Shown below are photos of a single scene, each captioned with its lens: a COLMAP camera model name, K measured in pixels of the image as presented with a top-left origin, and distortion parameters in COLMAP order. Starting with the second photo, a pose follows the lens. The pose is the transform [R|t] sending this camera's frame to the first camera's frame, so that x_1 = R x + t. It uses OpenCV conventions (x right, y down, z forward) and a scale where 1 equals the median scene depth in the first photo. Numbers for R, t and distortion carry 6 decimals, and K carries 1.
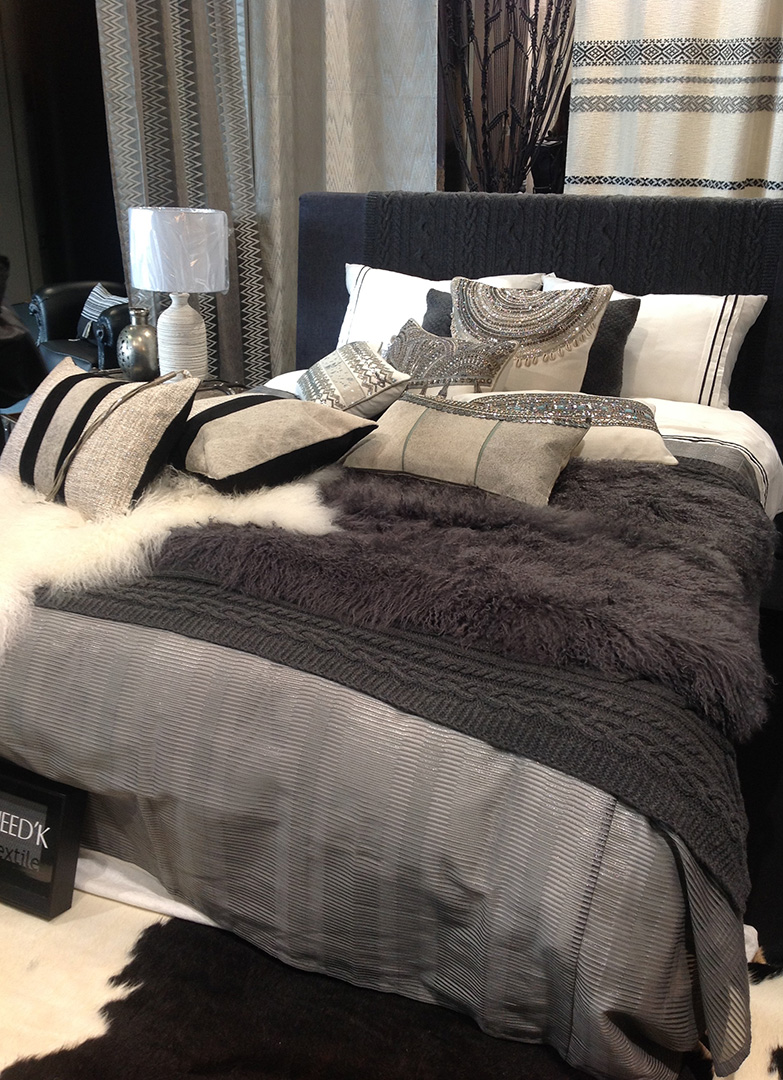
lens RADIAL K [[1106.9, 0, 391.5], [0, 1106.9, 540.0], [0, 0, 1]] dist [-0.003438, -0.099186]
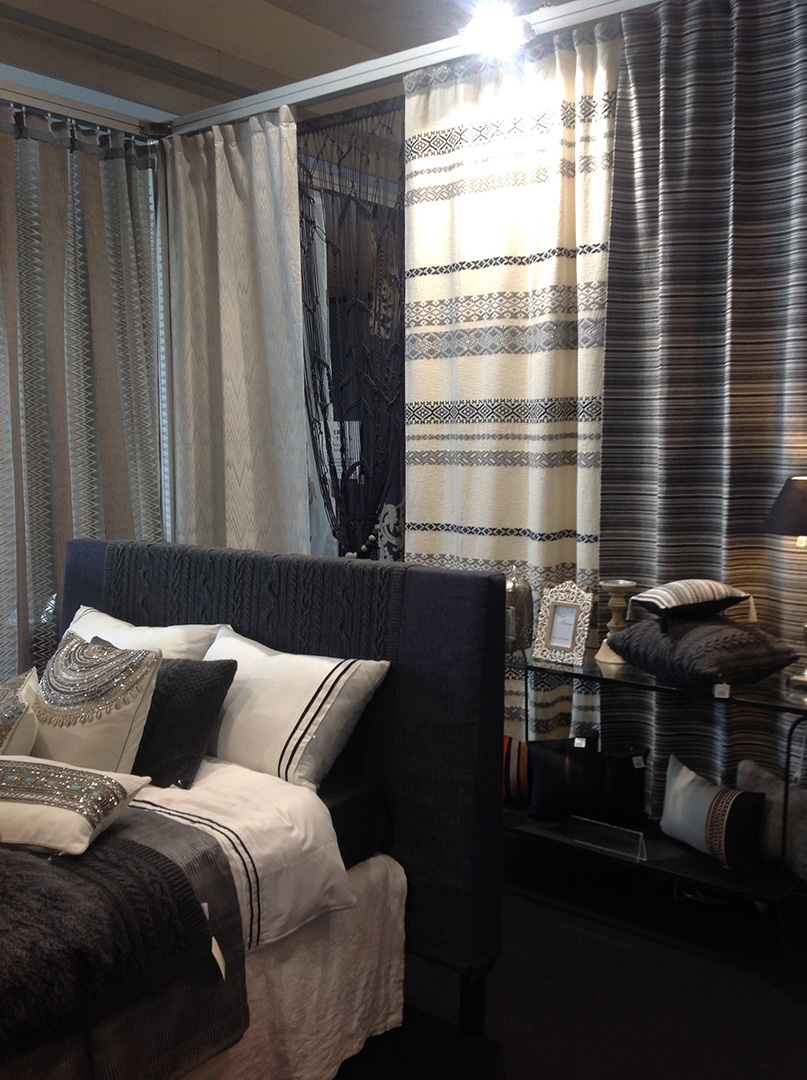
lens RADIAL K [[1023.9, 0, 403.5], [0, 1023.9, 540.0], [0, 0, 1]] dist [0.044518, -0.000099]
pose [[0.971139, 0.028646, -0.236786, 0.410667], [-0.089922, 0.963478, -0.252238, -0.072985], [0.220912, 0.266251, 0.938247, 0.099559]]
